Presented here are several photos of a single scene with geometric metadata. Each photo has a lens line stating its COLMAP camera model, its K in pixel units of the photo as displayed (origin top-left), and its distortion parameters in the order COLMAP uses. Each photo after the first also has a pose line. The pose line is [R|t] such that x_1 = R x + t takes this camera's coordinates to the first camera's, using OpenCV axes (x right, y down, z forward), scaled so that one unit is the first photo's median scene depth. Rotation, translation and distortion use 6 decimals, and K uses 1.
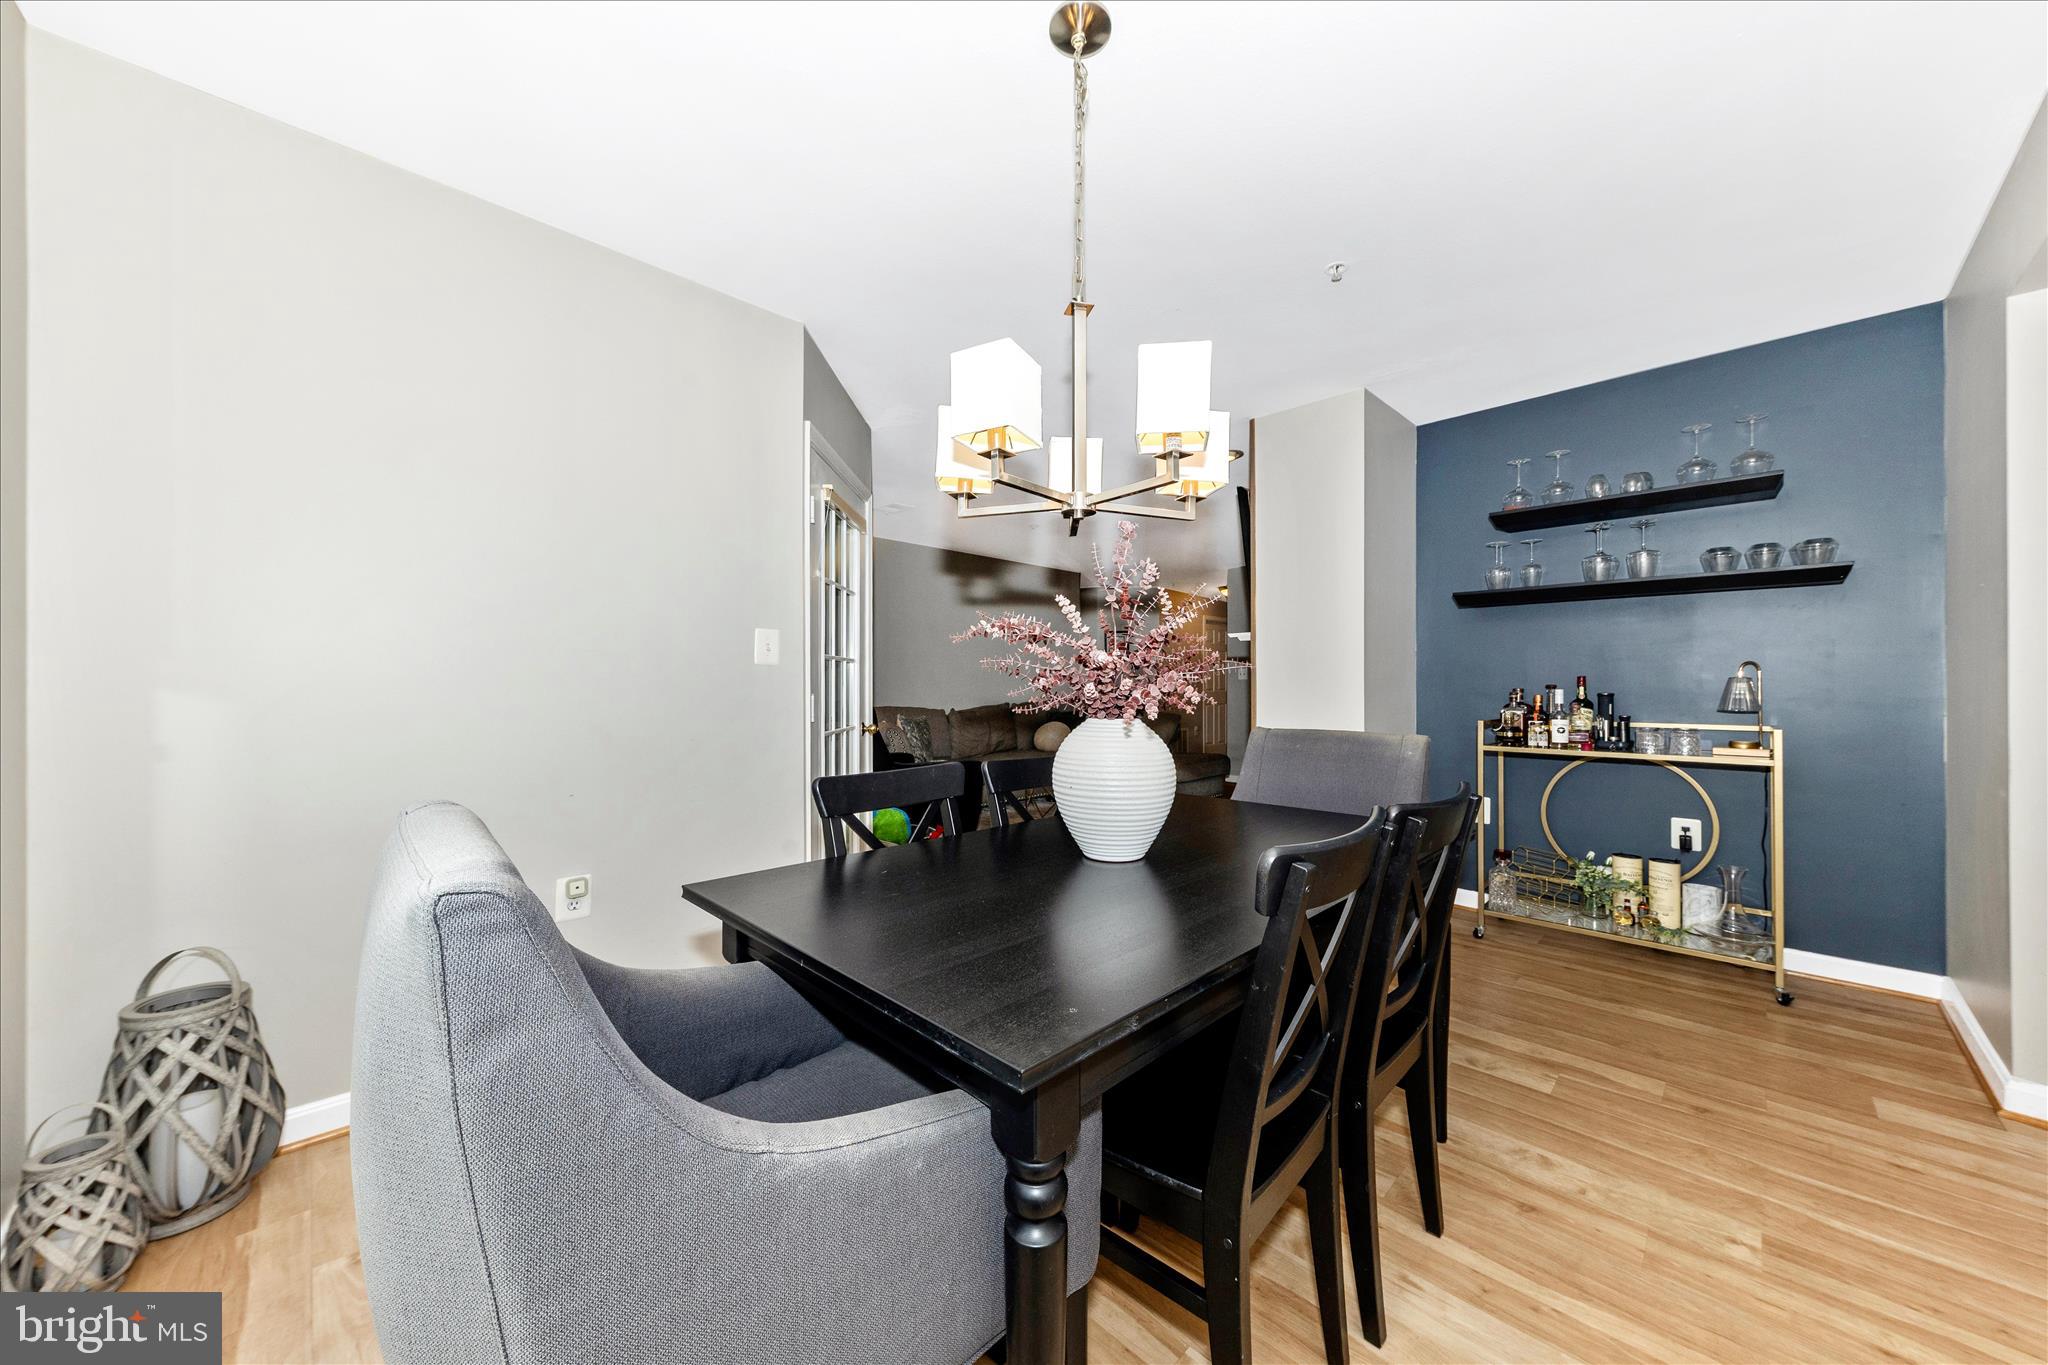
lens RADIAL K [[709.8, 0, 1035.2], [0, 709.8, 694.7], [0, 0, 1]] dist [0.026241, -0.008519]
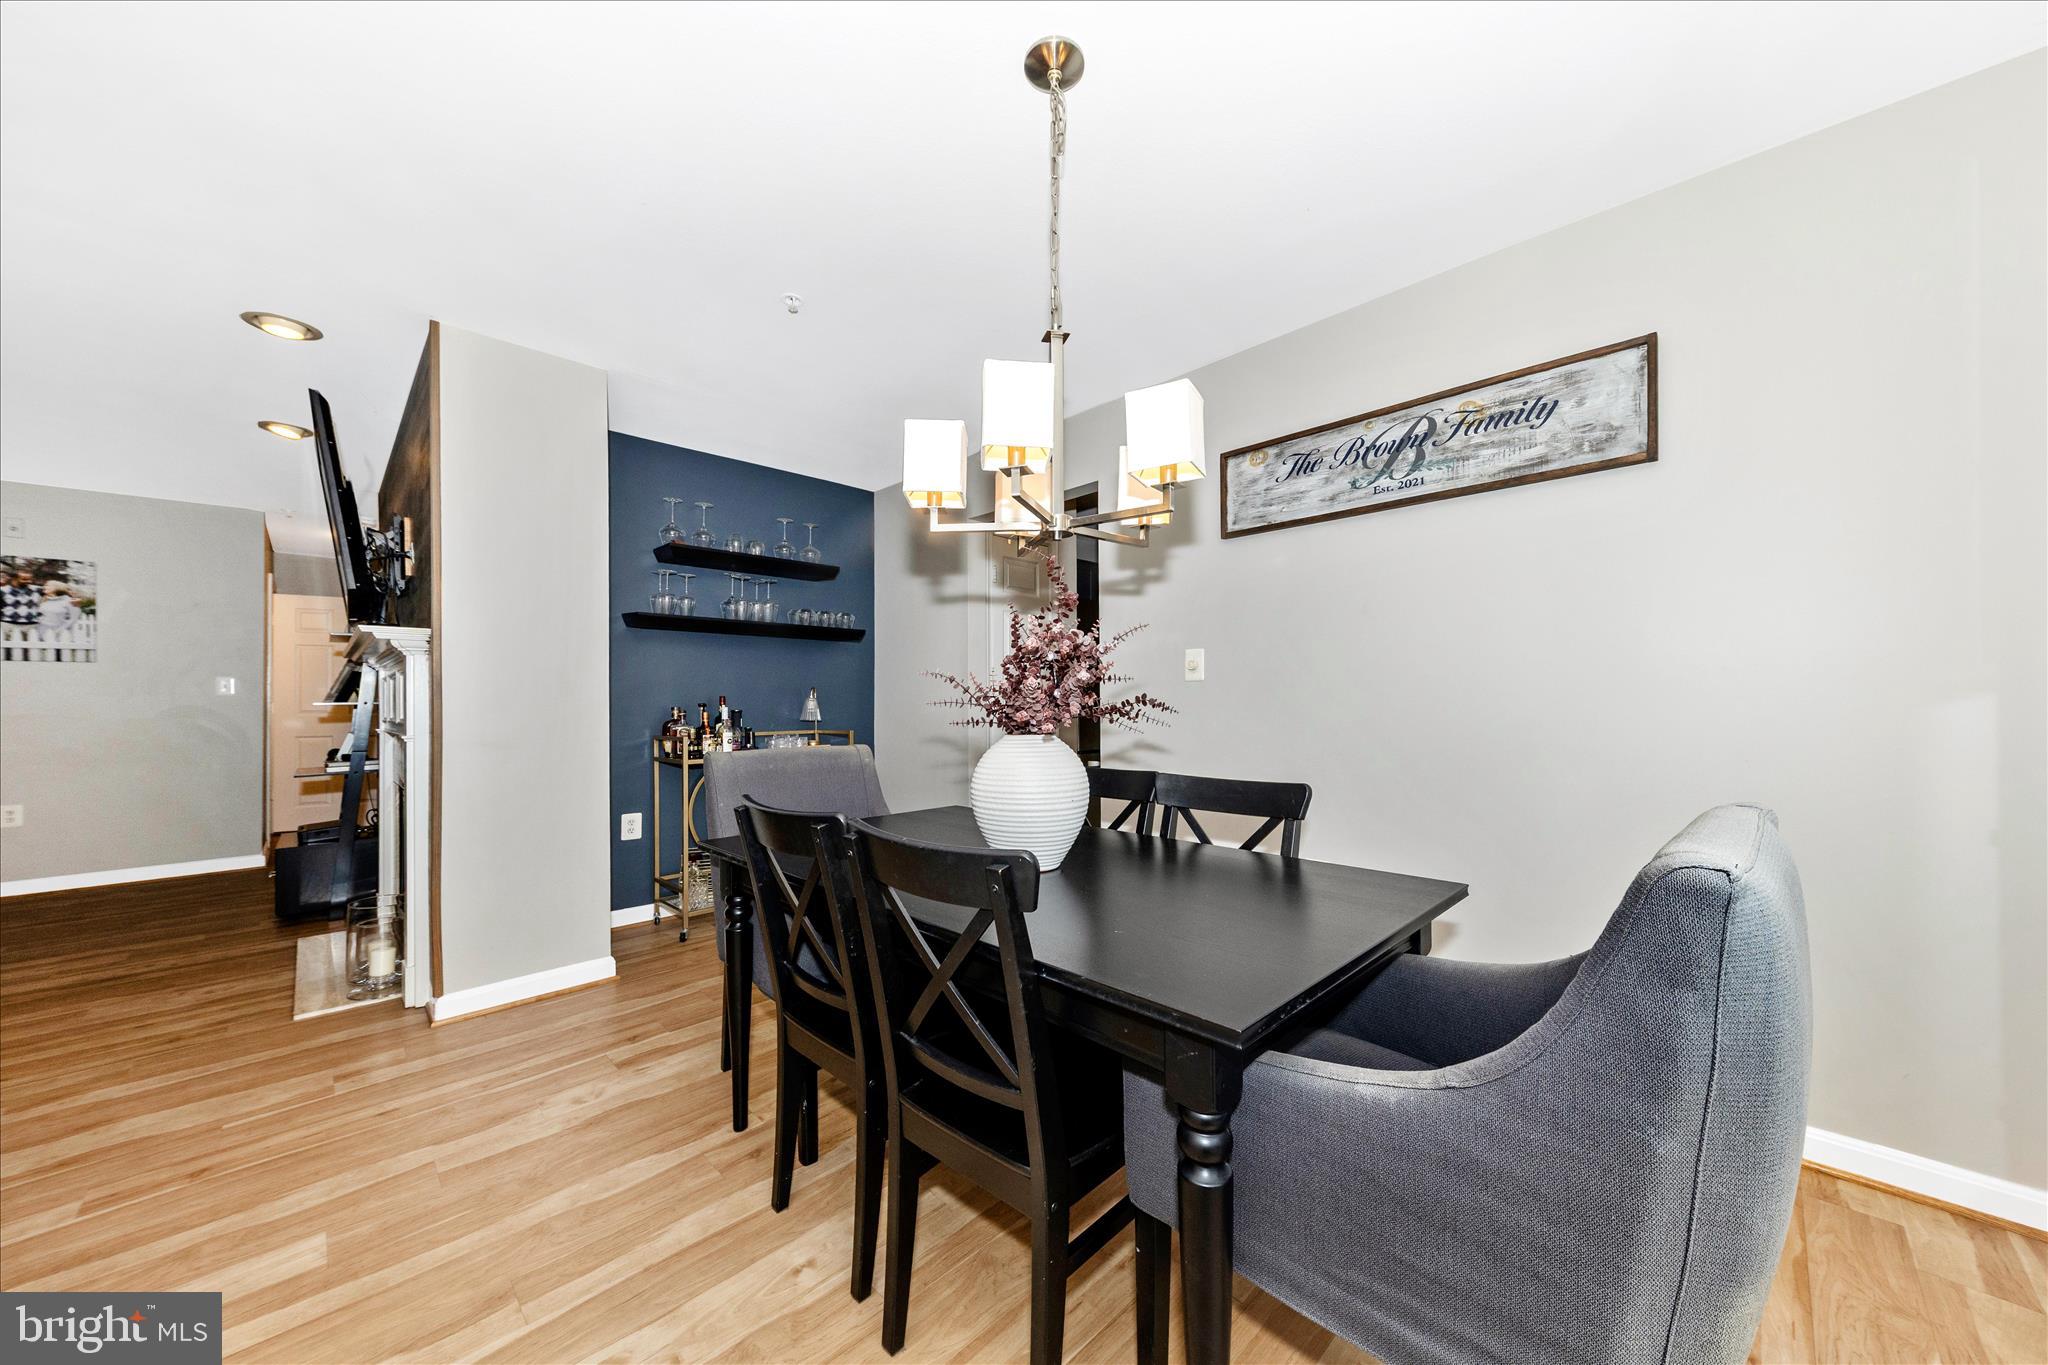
lens RADIAL K [[722.7, 0, 1017.6], [0, 722.7, 698.3], [0, 0, 1]] dist [0.001176, -0.000333]
pose [[0.002561, 0.005133, 0.999984, -0.613843], [0.023074, 0.999720, -0.005191, -0.005678], [-0.999730, 0.023087, 0.002442, 0.680500]]
